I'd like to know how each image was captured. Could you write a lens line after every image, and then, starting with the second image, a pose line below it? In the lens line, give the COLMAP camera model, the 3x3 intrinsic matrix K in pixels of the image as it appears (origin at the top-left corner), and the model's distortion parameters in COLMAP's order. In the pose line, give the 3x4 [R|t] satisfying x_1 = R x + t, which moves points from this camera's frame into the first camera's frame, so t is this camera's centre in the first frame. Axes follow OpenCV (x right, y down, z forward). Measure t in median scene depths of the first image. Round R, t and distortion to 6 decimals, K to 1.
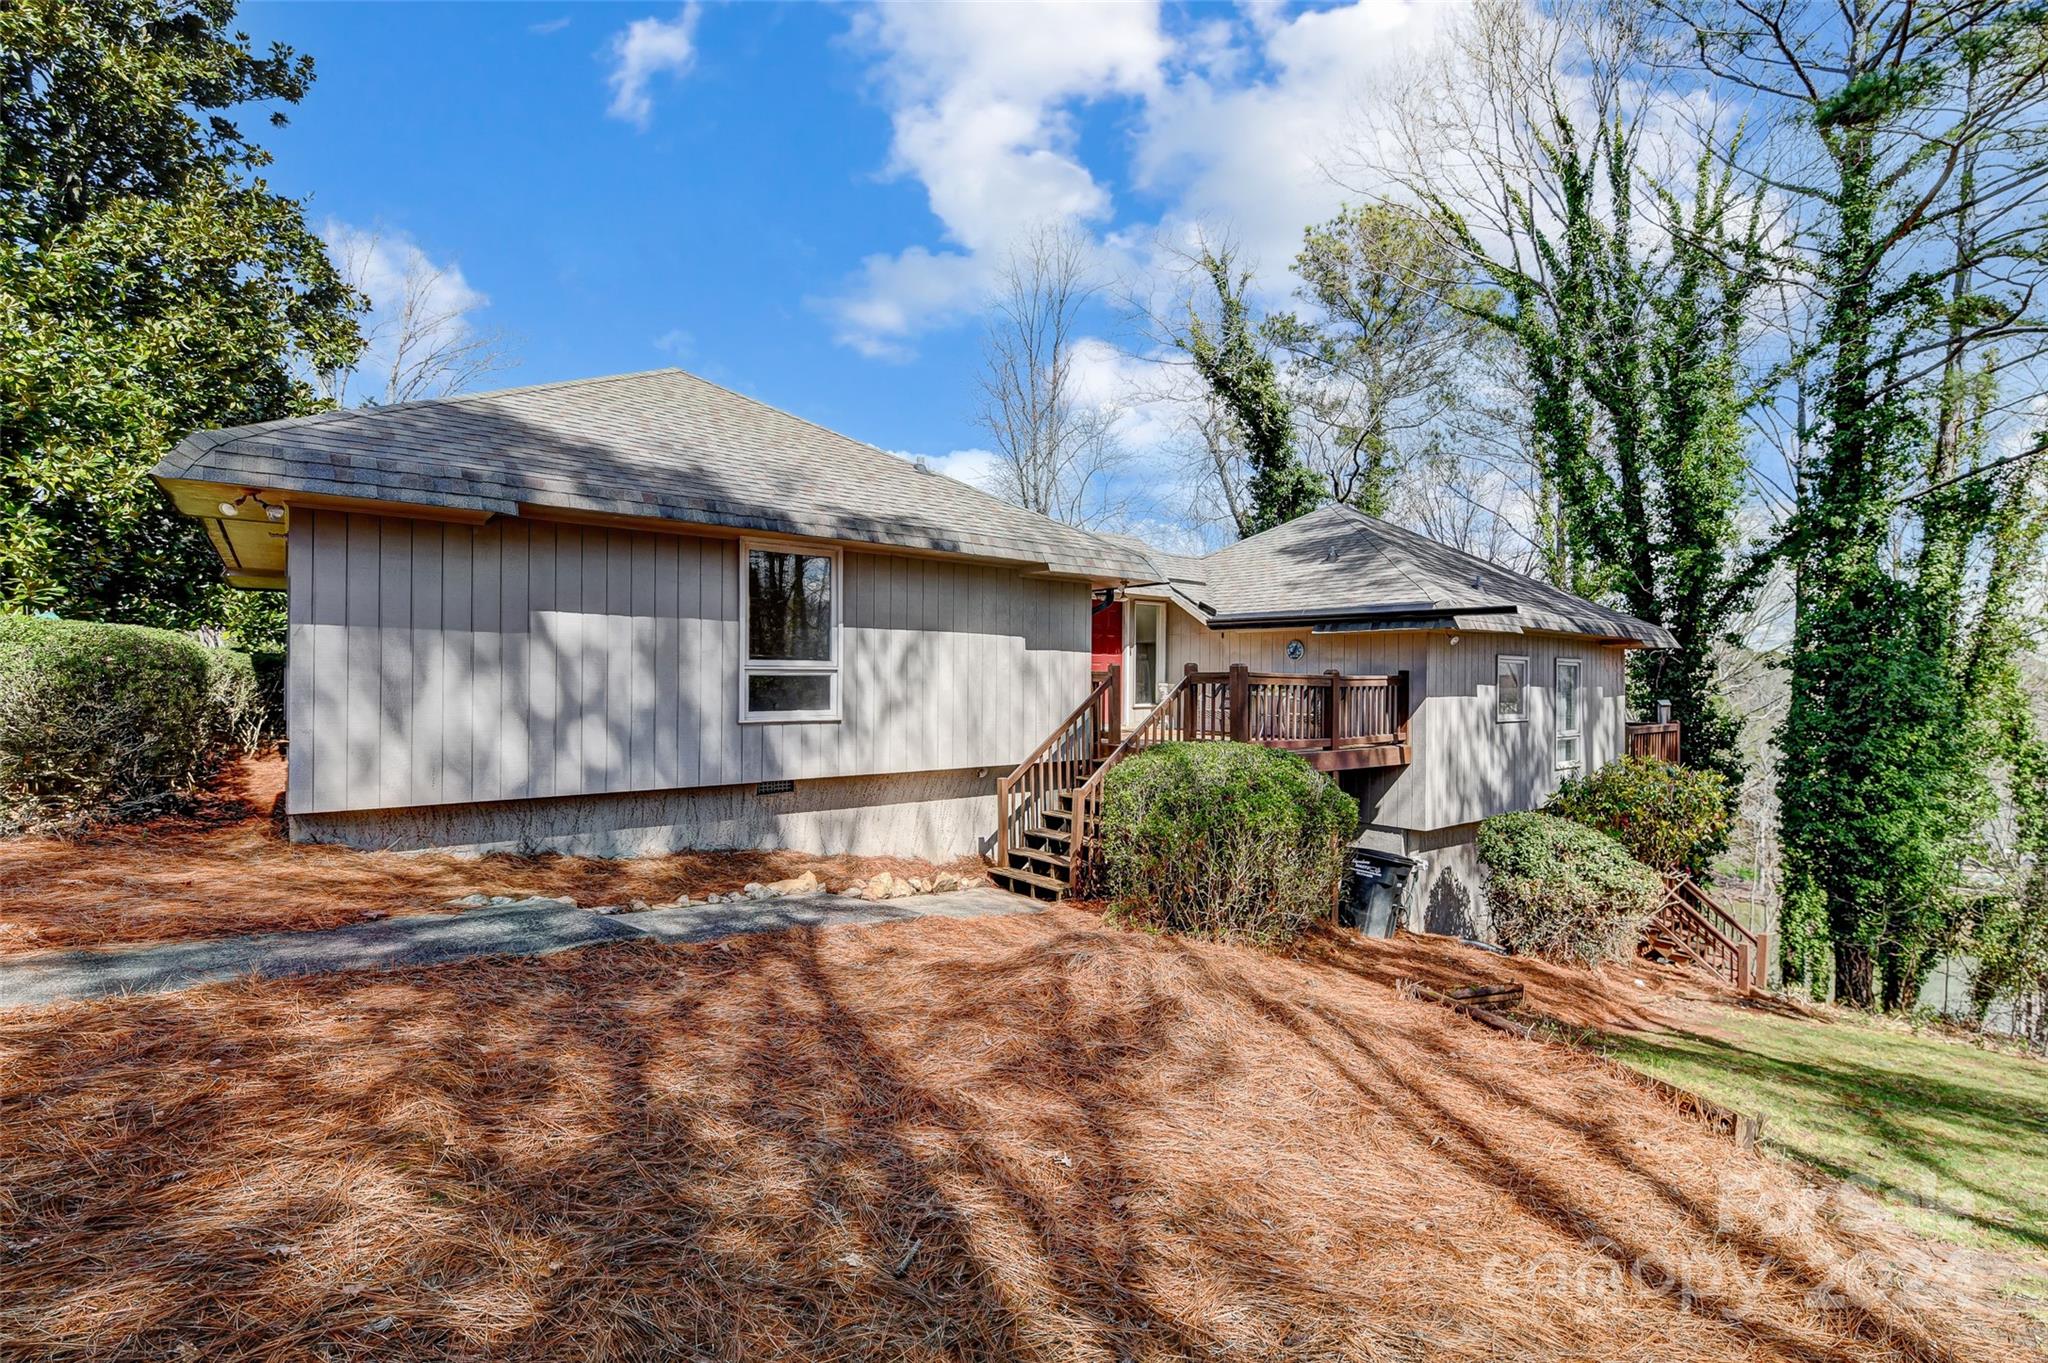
lens RADIAL K [[921.2, 0, 1022.8], [0, 921.2, 678.6], [0, 0, 1]] dist [-0.006548, -0.009315]
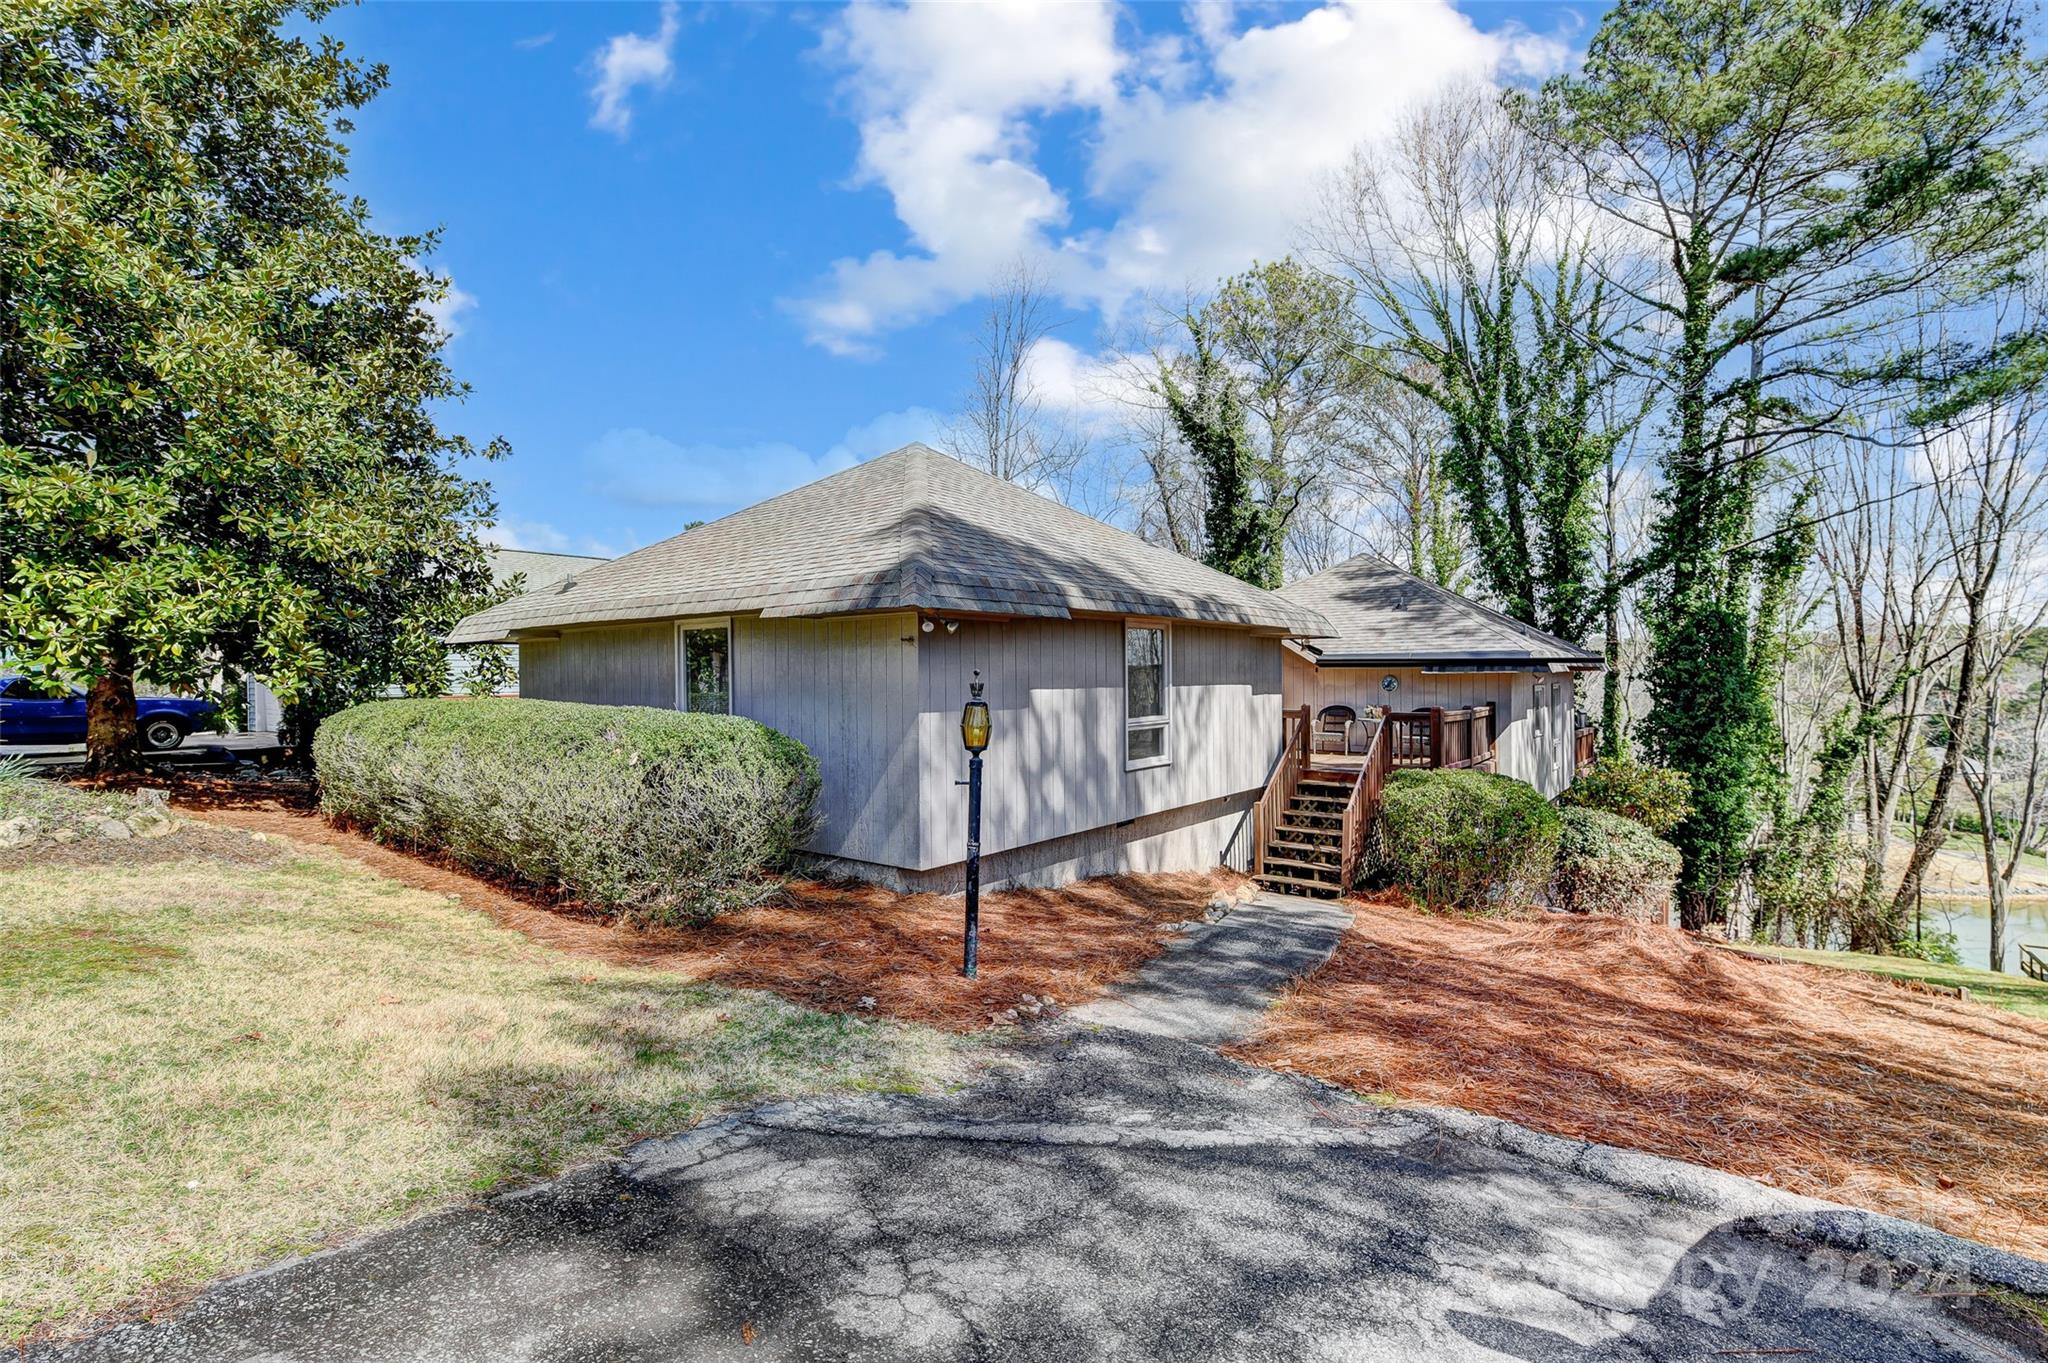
lens RADIAL K [[921.2, 0, 1033.1], [0, 921.2, 676.7], [0, 0, 1]] dist [-0.006548, -0.009315]
pose [[0.976308, -0.015251, 0.215845, -0.300463], [0.014397, 0.999881, 0.005528, -0.037165], [-0.215904, -0.002289, 0.976412, -0.072523]]
